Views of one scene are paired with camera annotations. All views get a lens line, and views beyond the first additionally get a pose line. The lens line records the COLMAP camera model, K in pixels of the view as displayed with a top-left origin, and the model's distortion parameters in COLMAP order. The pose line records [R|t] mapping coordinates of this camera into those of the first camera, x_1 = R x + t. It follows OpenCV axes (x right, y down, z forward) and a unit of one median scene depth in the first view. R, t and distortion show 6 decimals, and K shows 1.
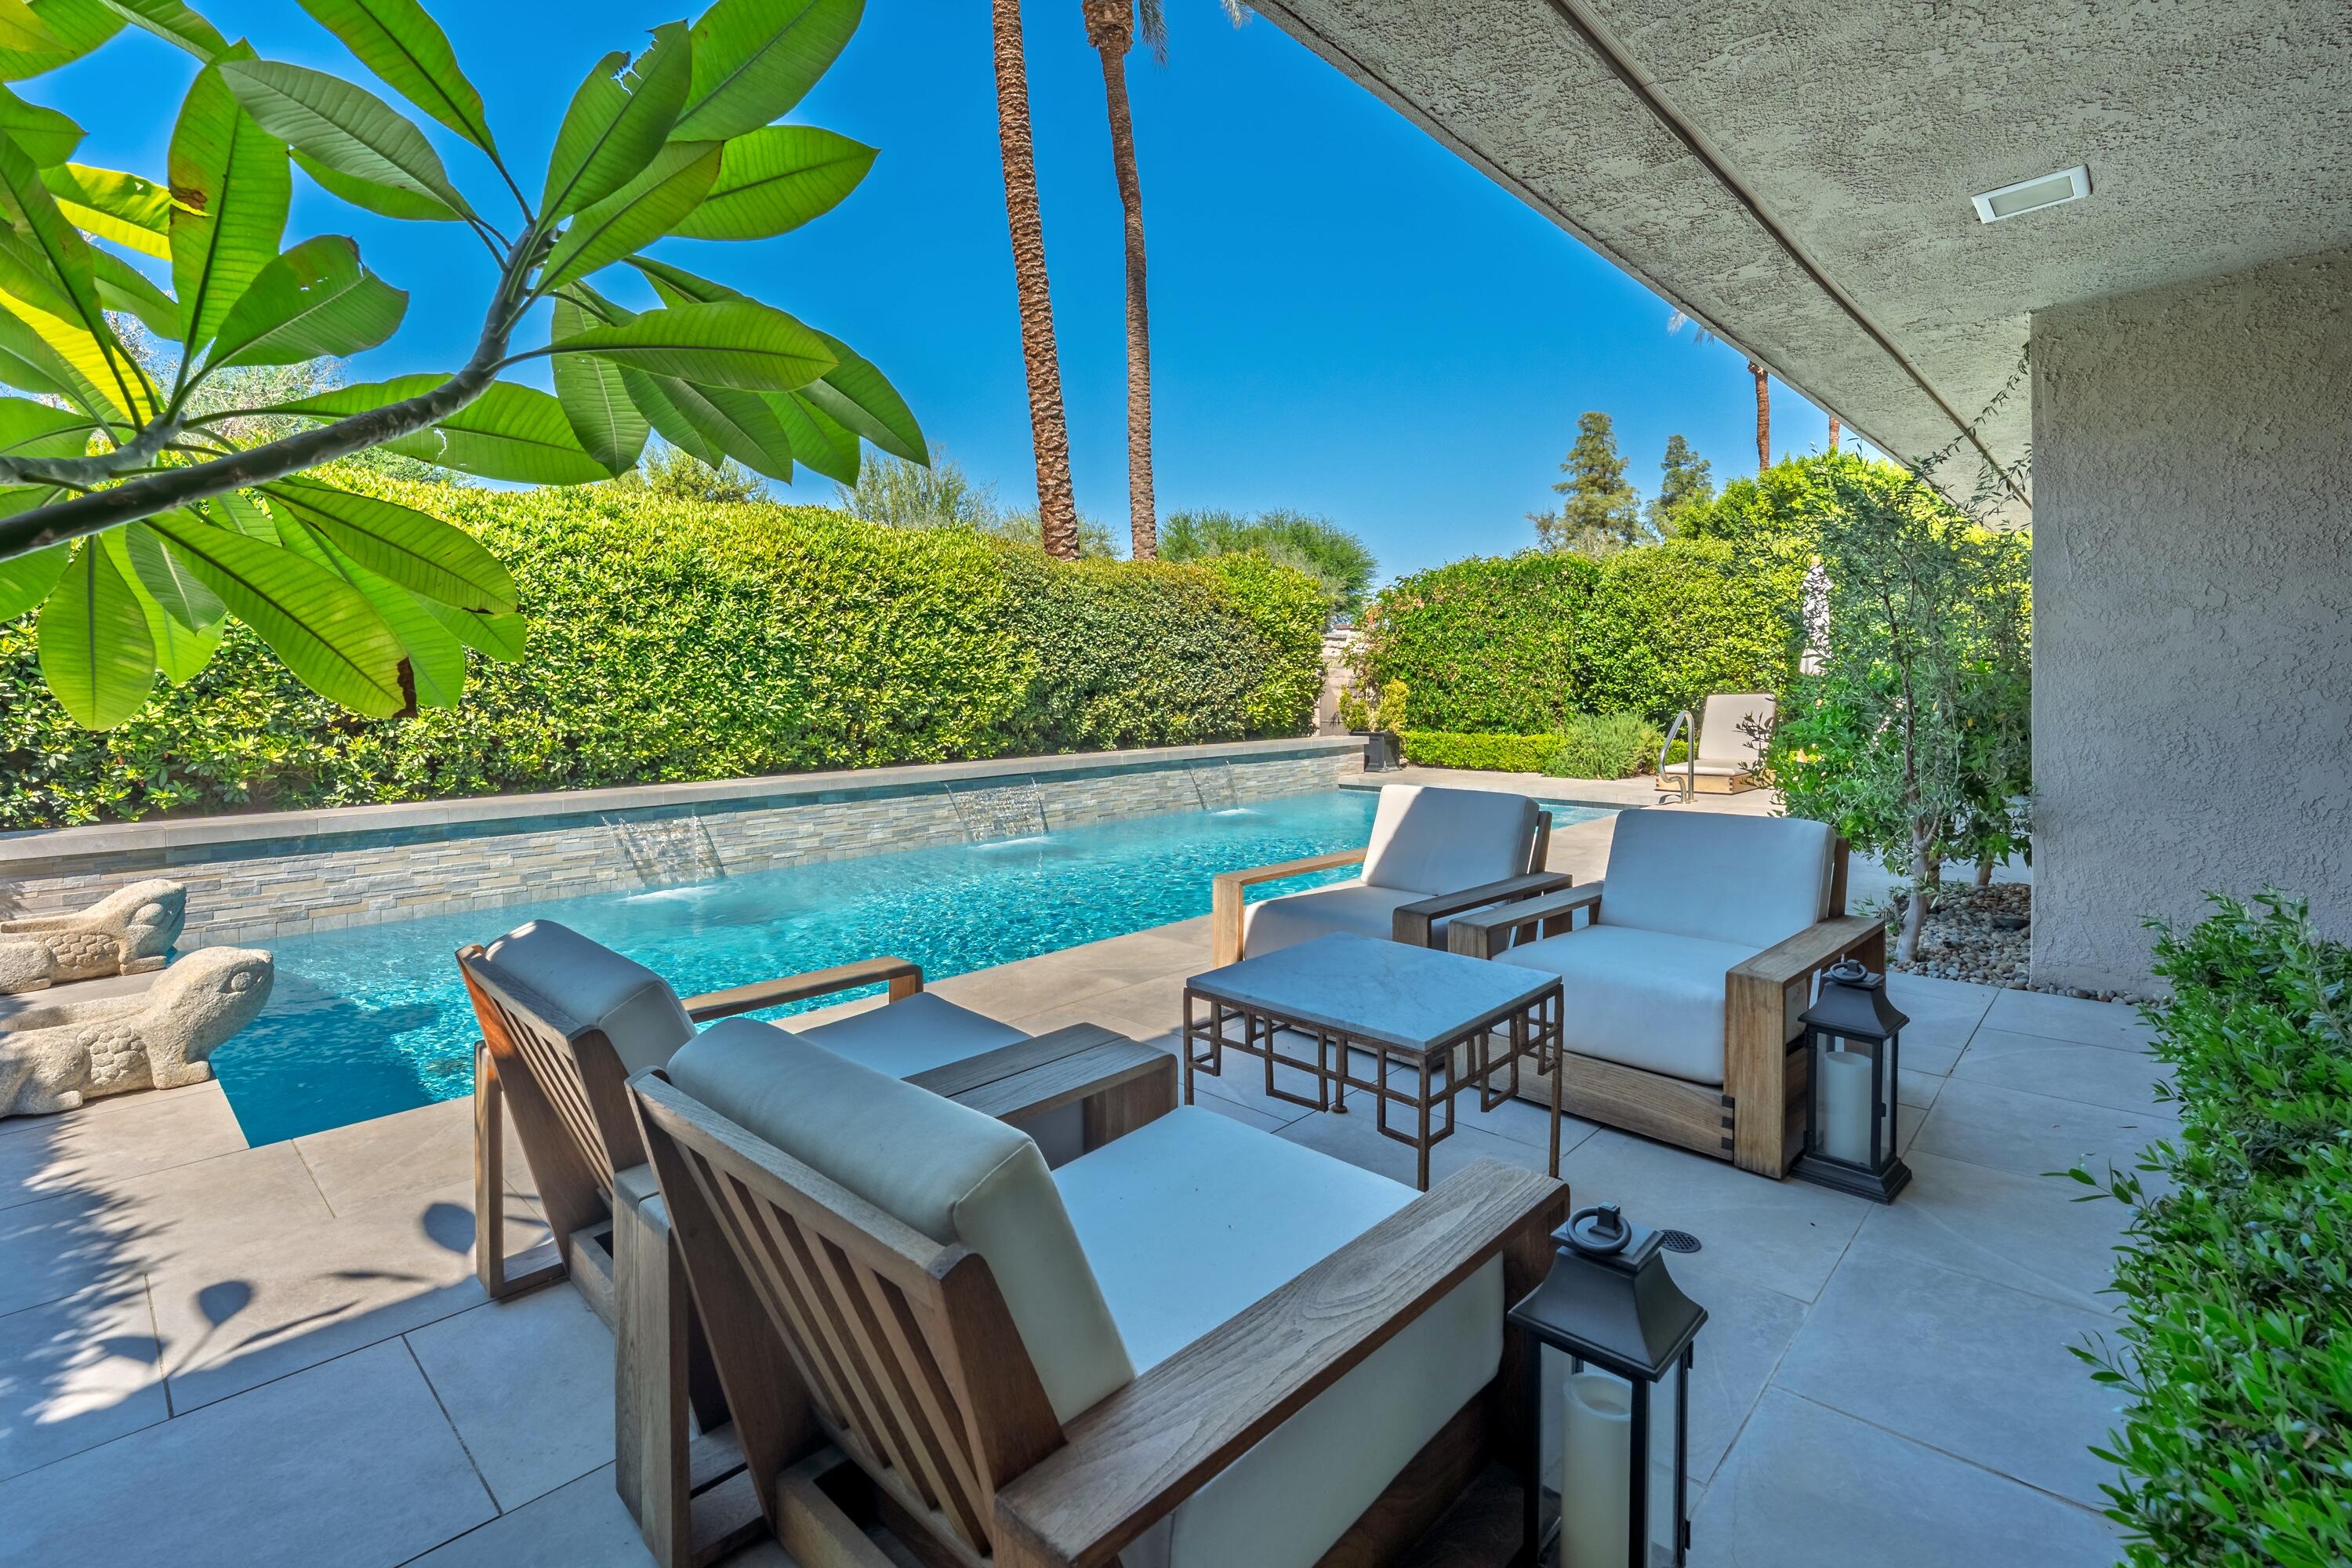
lens RADIAL K [[1069.0, 0, 1178.5], [0, 1069.0, 685.9], [0, 0, 1]] dist [0.000695, 0.000538]
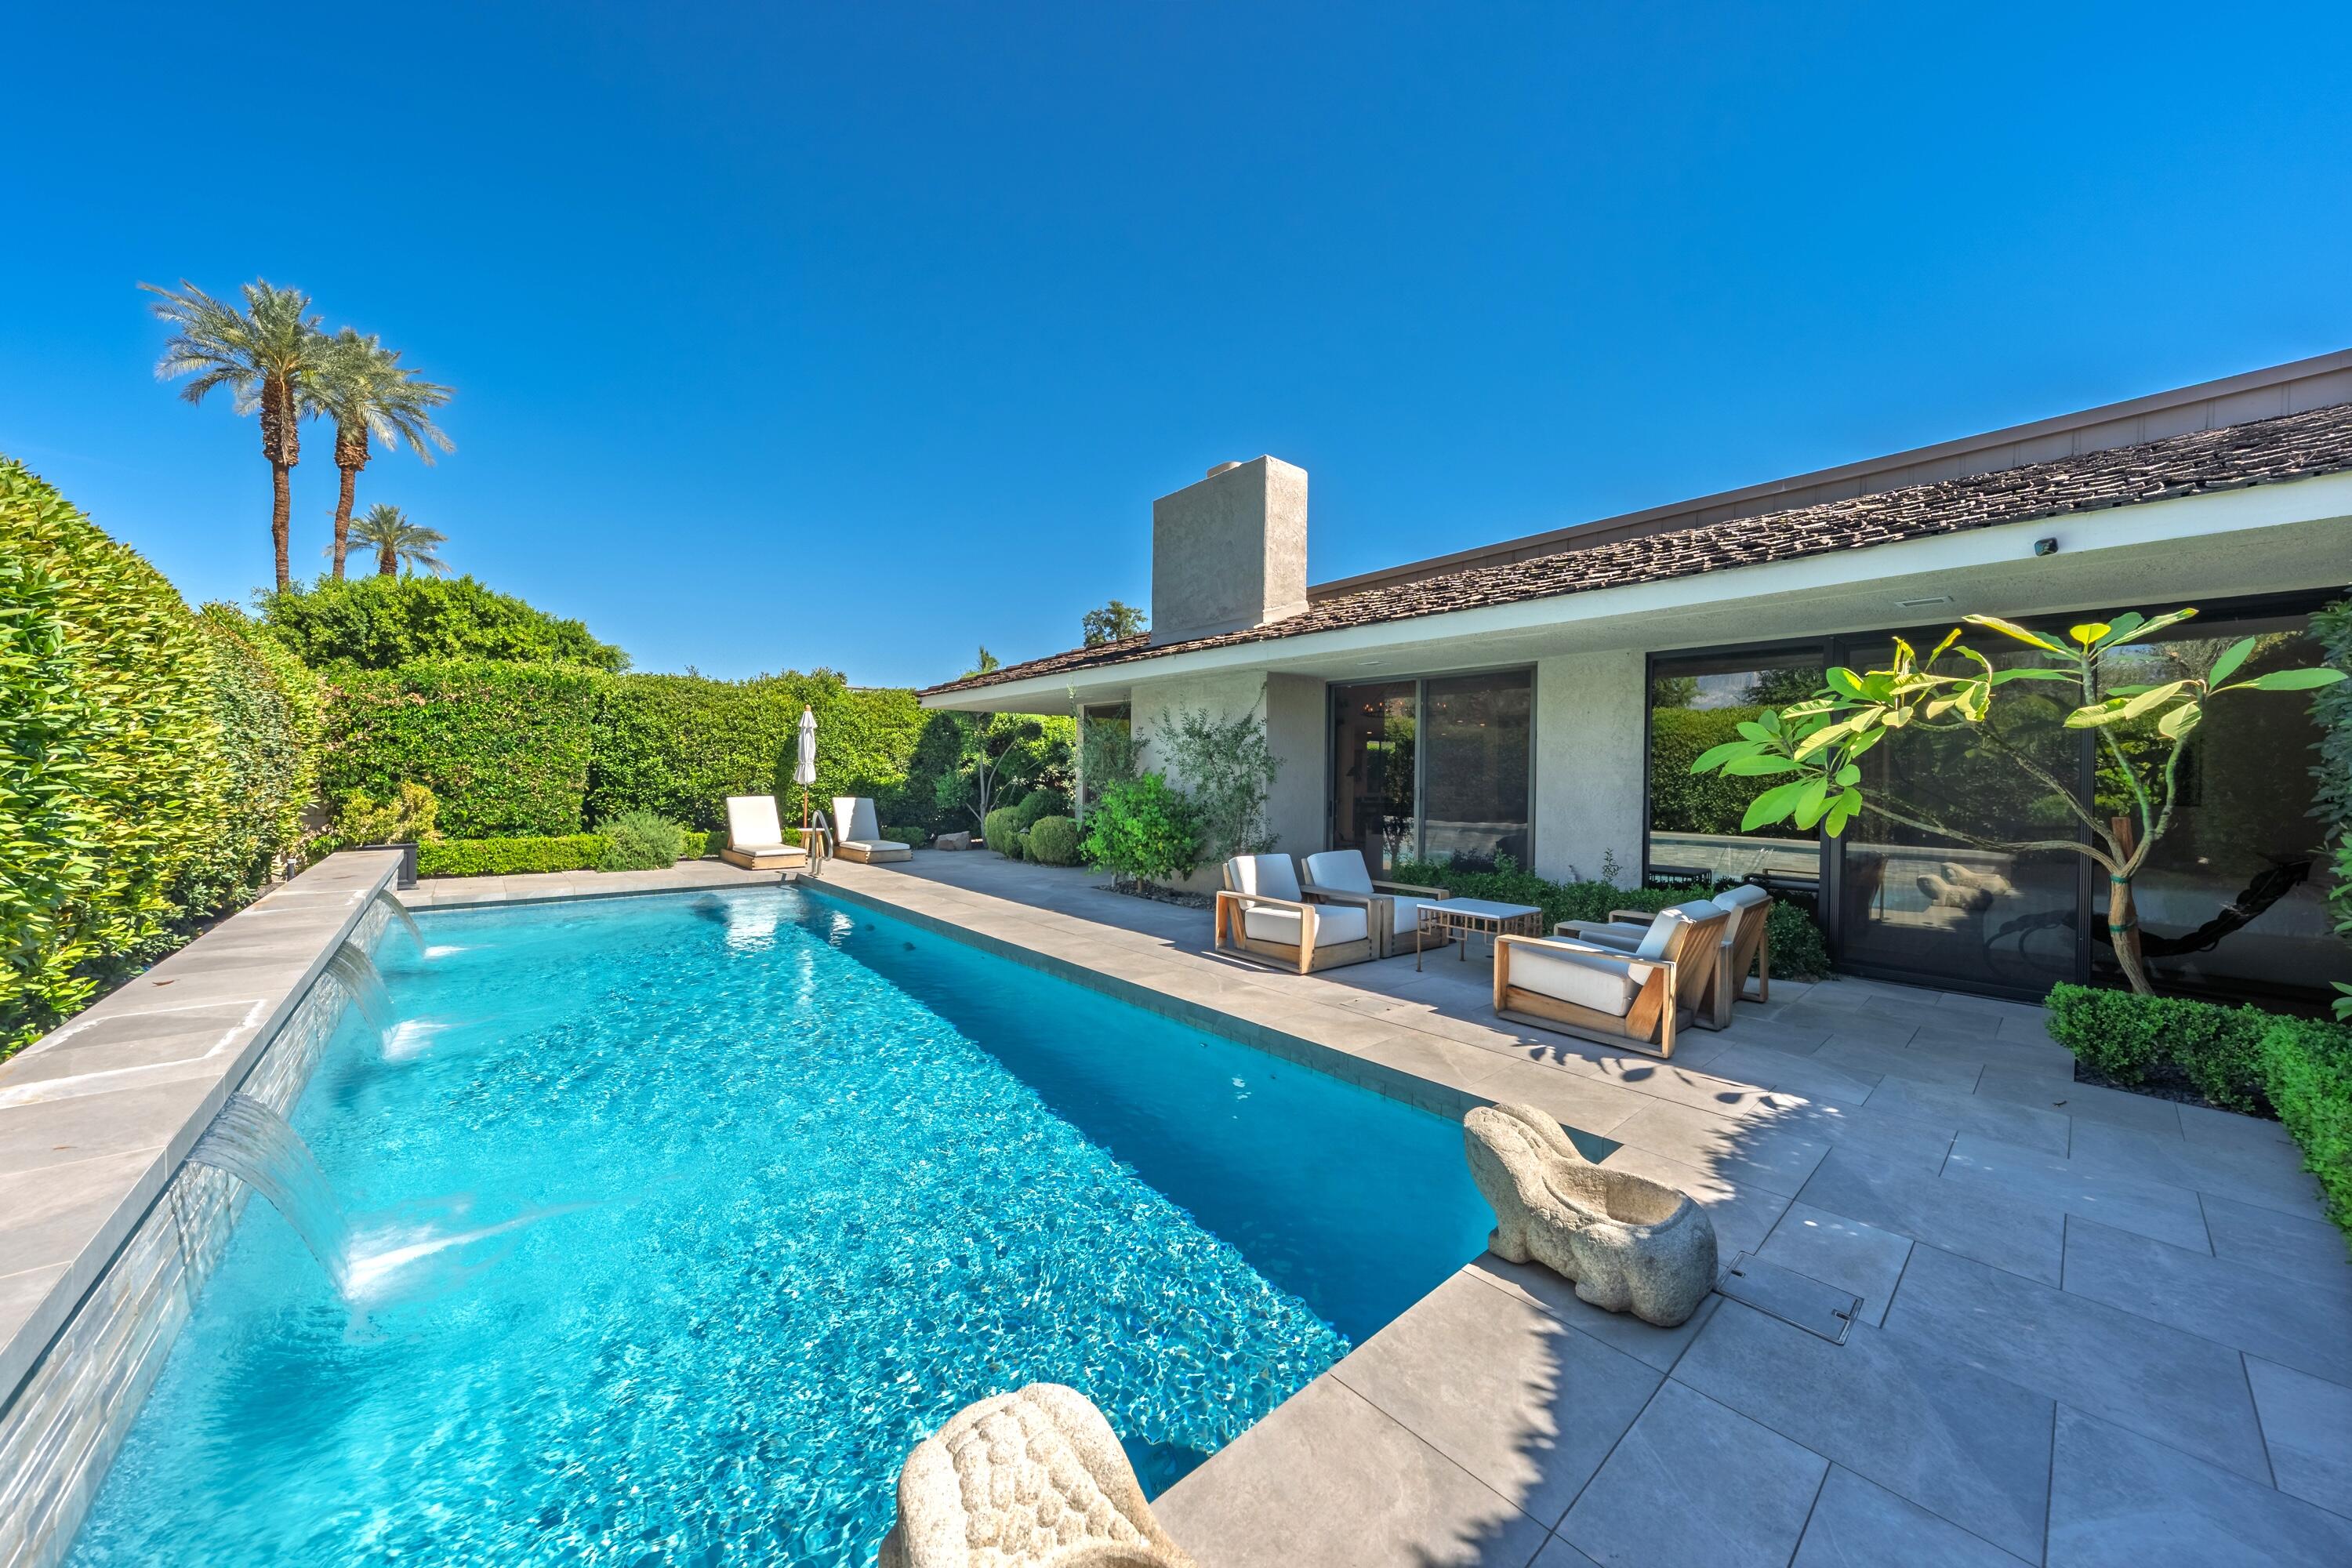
lens RADIAL K [[812.8, 0, 1176.0], [0, 812.8, 784.0], [0, 0, 1]] dist [-0.000785, -0.000016]
pose [[0.089728, -0.001094, 0.995966, -0.821322], [-0.011243, 0.999935, 0.002112, -0.028314], [-0.995903, -0.011387, 0.089709, 0.610437]]
